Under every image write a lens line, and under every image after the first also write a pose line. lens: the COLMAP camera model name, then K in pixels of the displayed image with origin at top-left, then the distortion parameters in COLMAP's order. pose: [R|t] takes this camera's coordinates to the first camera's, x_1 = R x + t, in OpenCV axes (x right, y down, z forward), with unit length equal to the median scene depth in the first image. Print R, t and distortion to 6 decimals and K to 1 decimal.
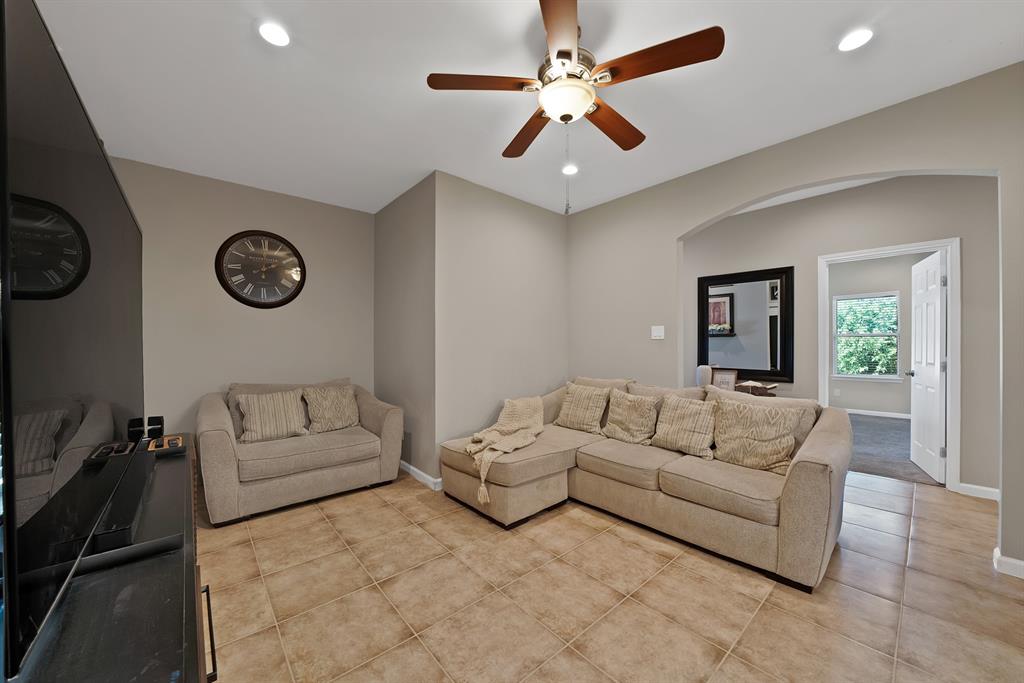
lens RADIAL K [[363.0, 0, 517.8], [0, 363.0, 345.3], [0, 0, 1]] dist [-0.021321, 0.000056]
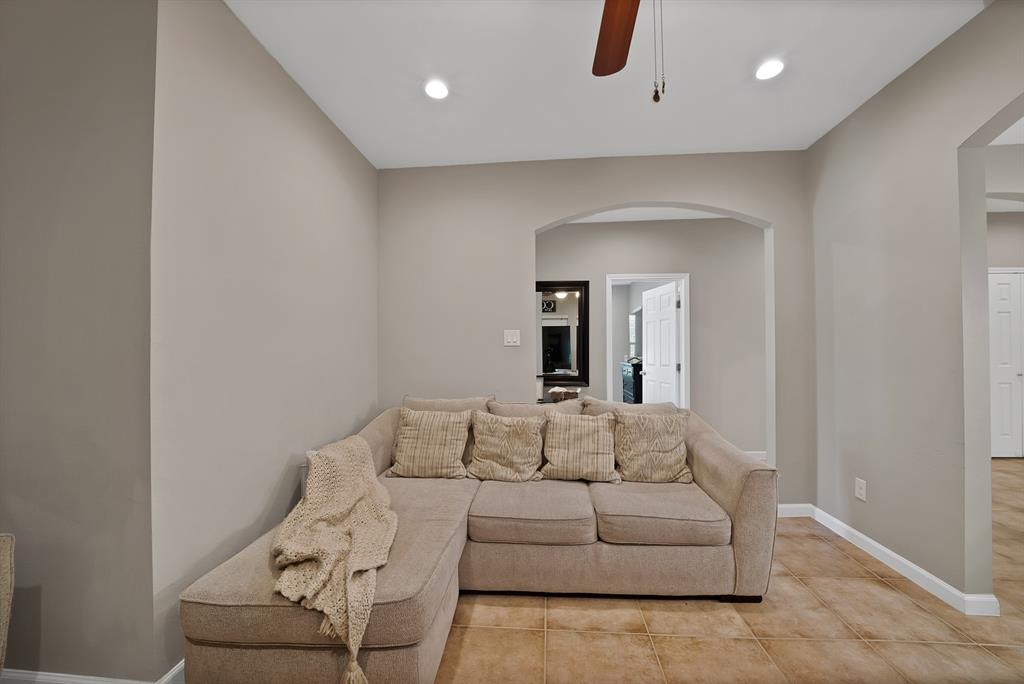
lens RADIAL K [[363.0, 0, 517.8], [0, 363.0, 345.8], [0, 0, 1]] dist [-0.021321, 0.000056]
pose [[0.719253, 0.007680, 0.694706, -0.237312], [0.003632, 0.999884, -0.014815, -0.004650], [-0.694739, 0.013179, 0.719141, 0.485679]]
